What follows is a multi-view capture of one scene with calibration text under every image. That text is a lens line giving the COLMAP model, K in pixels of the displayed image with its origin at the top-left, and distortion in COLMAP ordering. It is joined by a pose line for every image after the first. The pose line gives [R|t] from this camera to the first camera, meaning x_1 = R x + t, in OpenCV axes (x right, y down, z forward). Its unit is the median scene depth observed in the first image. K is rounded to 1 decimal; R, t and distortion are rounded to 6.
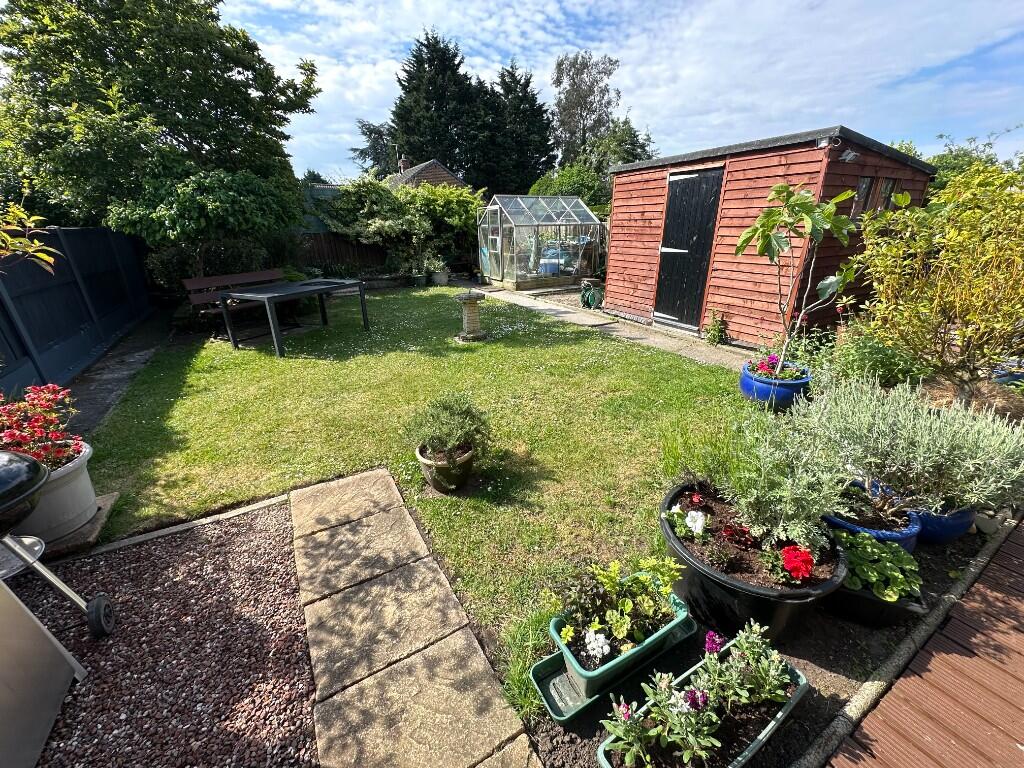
lens RADIAL K [[408.6, 0, 511.5], [0, 408.6, 383.6], [0, 0, 1]] dist [-0.006028, 0.000479]
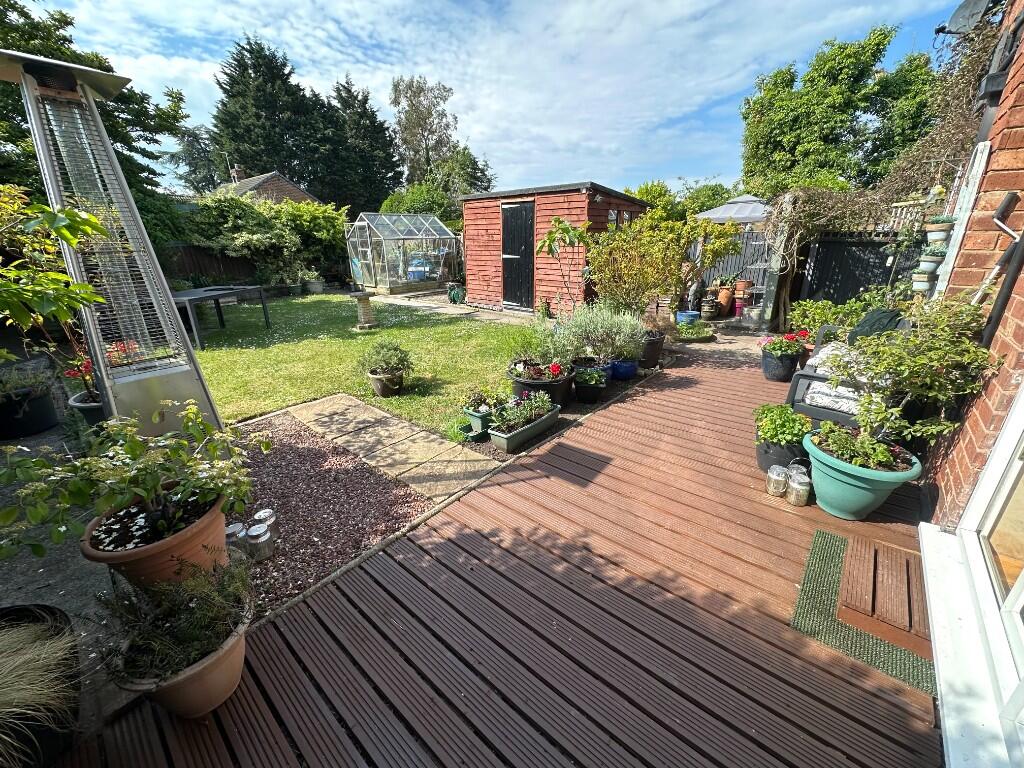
lens RADIAL K [[408.6, 0, 512.2], [0, 408.6, 382.7], [0, 0, 1]] dist [-0.006028, 0.000479]
pose [[0.943155, -0.109310, 0.313863, -0.053474], [0.118977, 0.992827, -0.011749, 0.074462], [-0.310328, 0.048424, 0.949396, -0.193423]]
